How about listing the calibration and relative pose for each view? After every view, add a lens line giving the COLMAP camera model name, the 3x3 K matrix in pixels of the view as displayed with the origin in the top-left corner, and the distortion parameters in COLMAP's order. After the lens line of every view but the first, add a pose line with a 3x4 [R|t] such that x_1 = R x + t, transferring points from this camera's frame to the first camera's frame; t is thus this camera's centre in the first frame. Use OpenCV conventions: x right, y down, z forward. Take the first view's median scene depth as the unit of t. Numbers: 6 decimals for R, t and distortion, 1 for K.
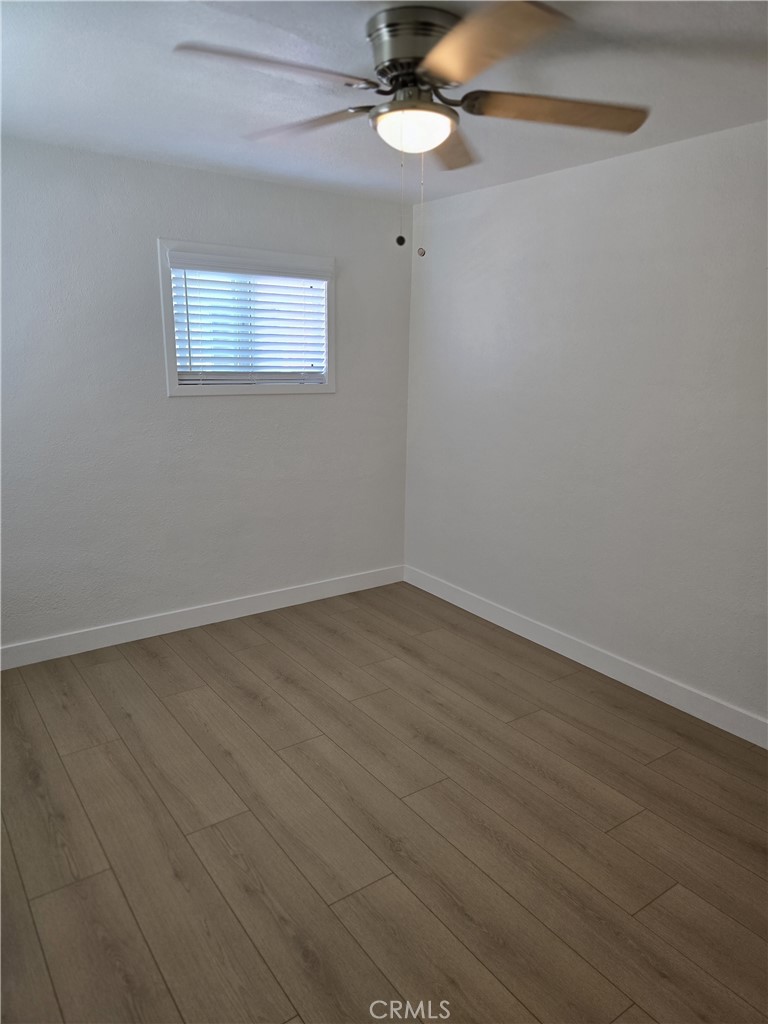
lens RADIAL K [[690.2, 0, 384.2], [0, 690.2, 516.5], [0, 0, 1]] dist [0.030787, -0.022779]
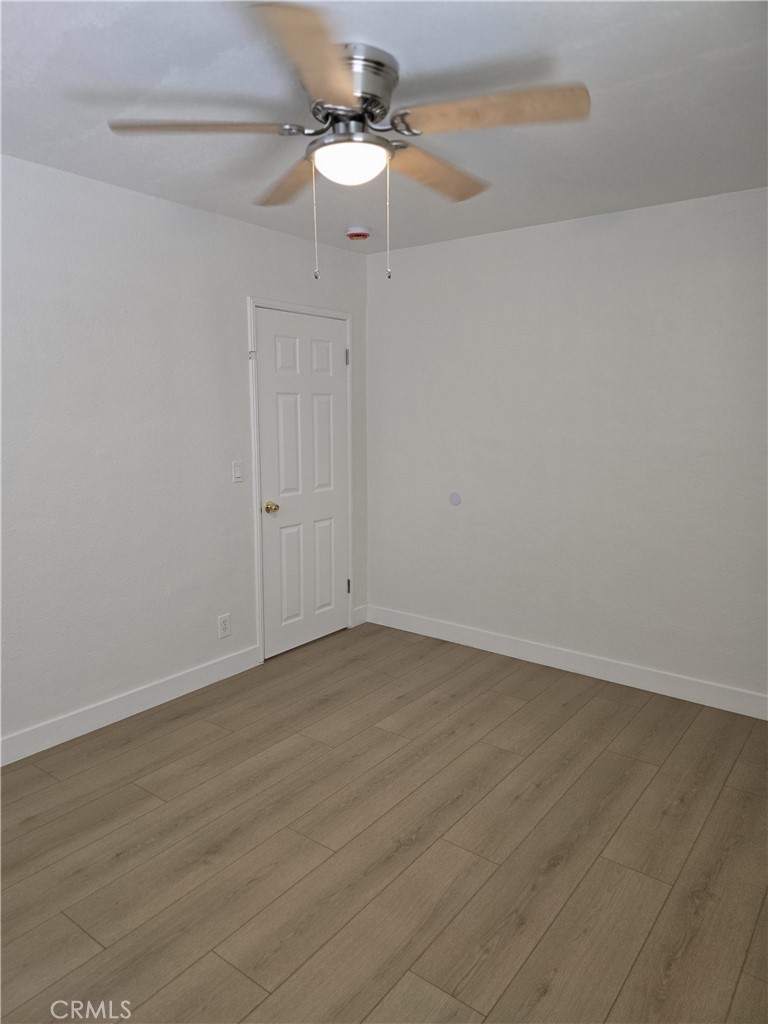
lens RADIAL K [[690.2, 0, 381.0], [0, 690.2, 511.1], [0, 0, 1]] dist [0.030787, -0.022779]
pose [[-0.286309, -0.169973, 0.942940, -0.965331], [0.221725, 0.945671, 0.237789, -0.280802], [-0.932129, 0.277155, -0.233067, 1.262106]]
